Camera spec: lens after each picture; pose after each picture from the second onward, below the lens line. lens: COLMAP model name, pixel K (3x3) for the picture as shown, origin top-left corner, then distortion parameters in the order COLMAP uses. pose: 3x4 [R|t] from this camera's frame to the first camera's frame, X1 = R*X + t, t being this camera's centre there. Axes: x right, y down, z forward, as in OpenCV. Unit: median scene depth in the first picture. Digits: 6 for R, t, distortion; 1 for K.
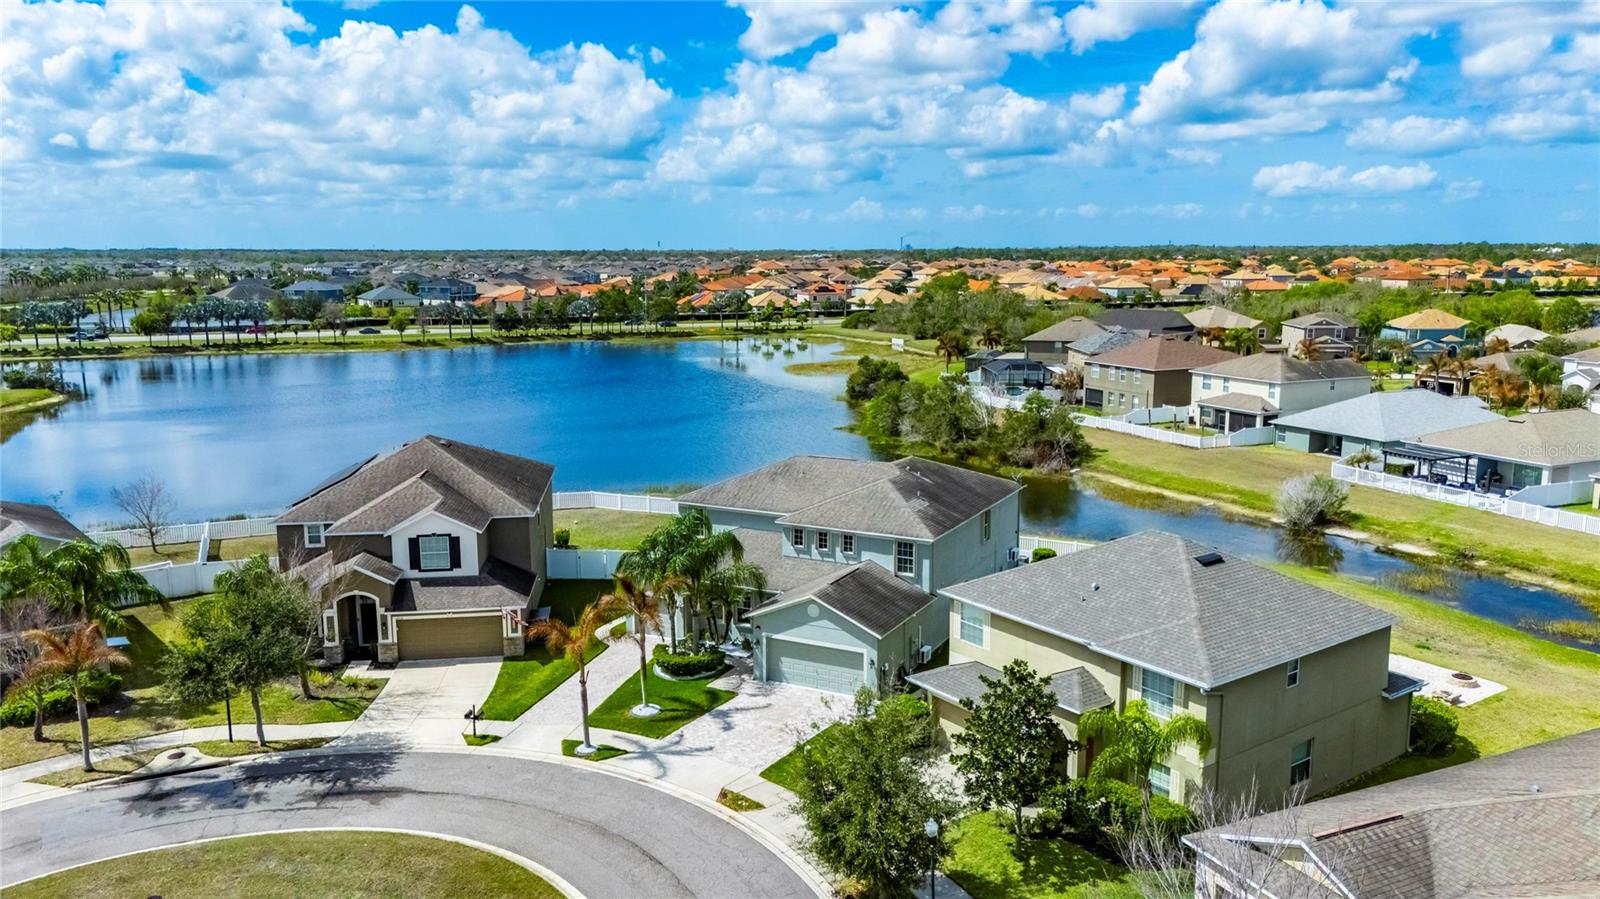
lens RADIAL K [[1175.5, 0, 806.7], [0, 1175.5, 449.6], [0, 0, 1]] dist [0.080986, -0.085858]
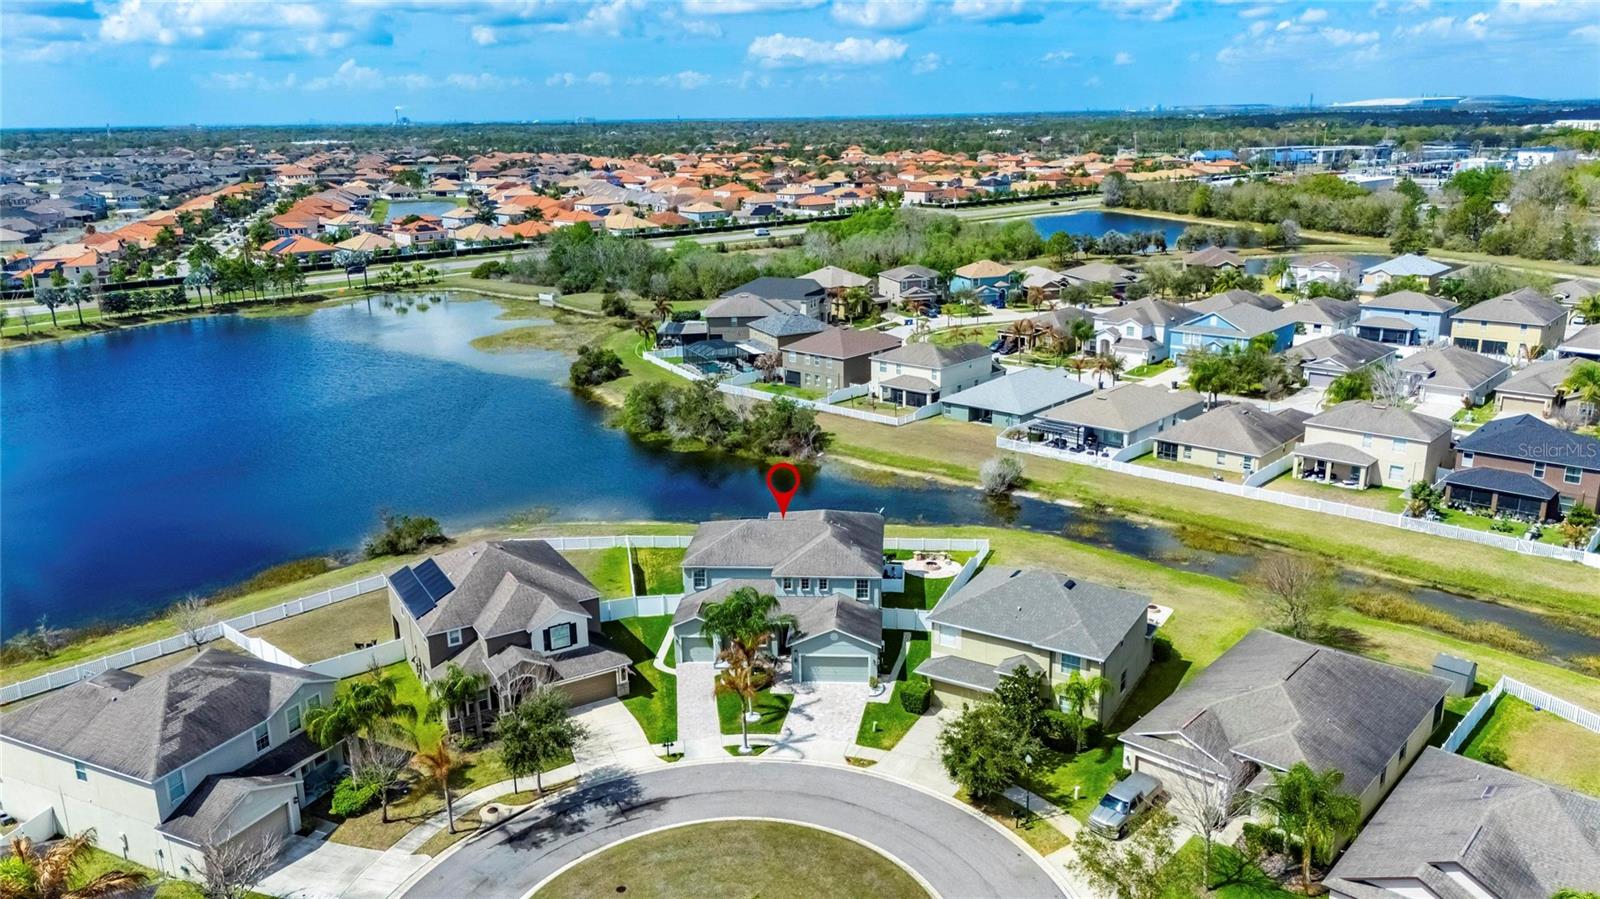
lens RADIAL K [[1175.5, 0, 806.7], [0, 1175.5, 449.6], [0, 0, 1]] dist [0.080986, -0.085858]
pose [[0.920271, -0.117654, 0.373174, -0.560153], [0.078619, 0.989872, 0.118206, -0.290621], [-0.383302, -0.079443, 0.920200, -0.428540]]
